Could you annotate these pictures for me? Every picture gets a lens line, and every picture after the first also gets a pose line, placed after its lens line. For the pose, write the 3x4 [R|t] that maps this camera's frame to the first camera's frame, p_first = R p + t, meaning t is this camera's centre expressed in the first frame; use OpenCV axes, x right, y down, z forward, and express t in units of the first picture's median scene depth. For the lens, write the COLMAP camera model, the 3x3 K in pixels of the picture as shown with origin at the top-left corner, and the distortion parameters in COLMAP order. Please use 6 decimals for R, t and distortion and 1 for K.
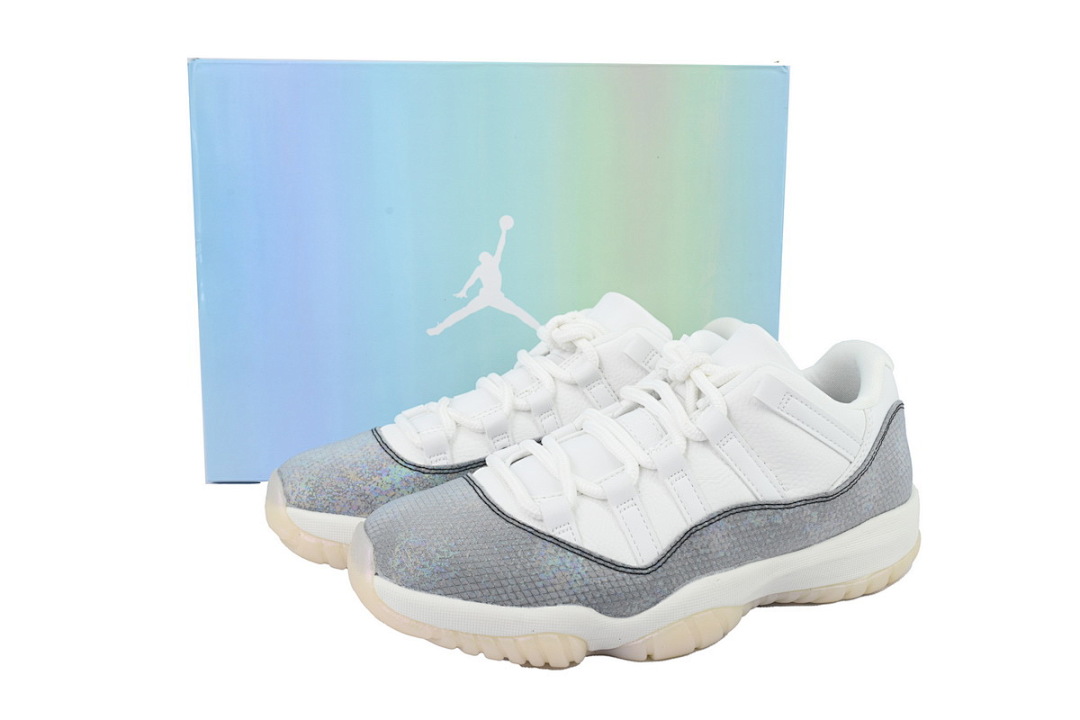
lens RADIAL K [[1048.7, 0, 541.9], [0, 1048.7, 366.8], [0, 0, 1]] dist [0.003558, 0.000000]
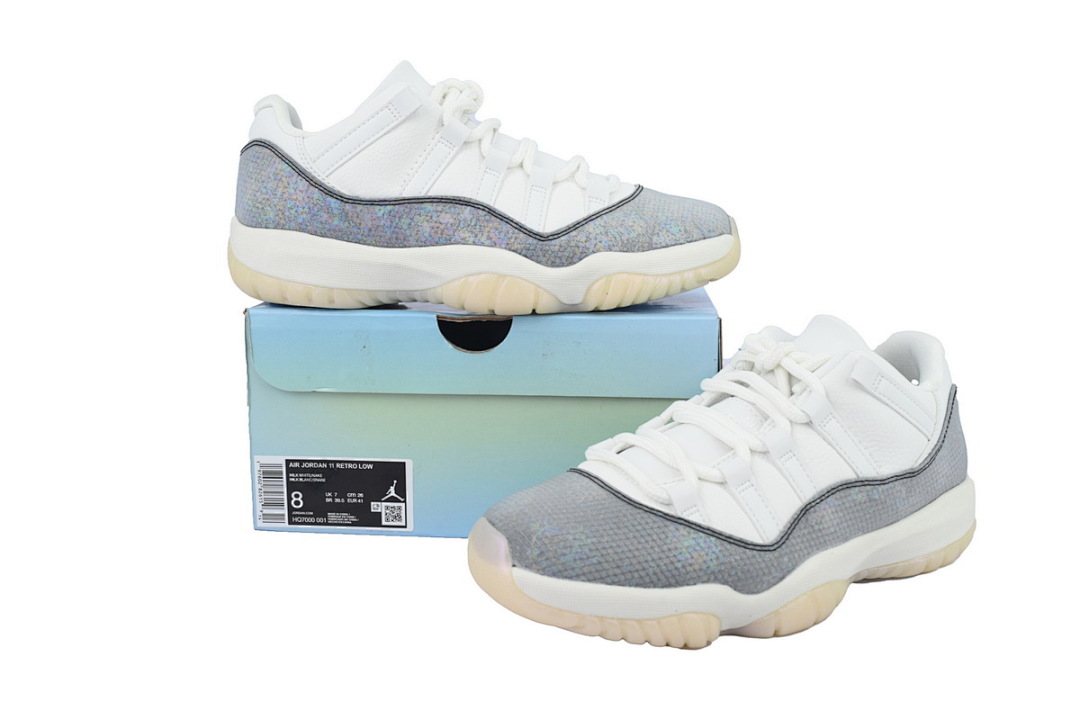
lens RADIAL K [[1048.7, 0, 537.7], [0, 1048.7, 354.8], [0, 0, 1]] dist [0.003558, 0.000000]
pose [[0.988803, -0.029379, 0.146308, -0.272421], [0.038555, 0.997436, -0.060283, 0.058073], [-0.144161, 0.065249, 0.987401, 0.000634]]
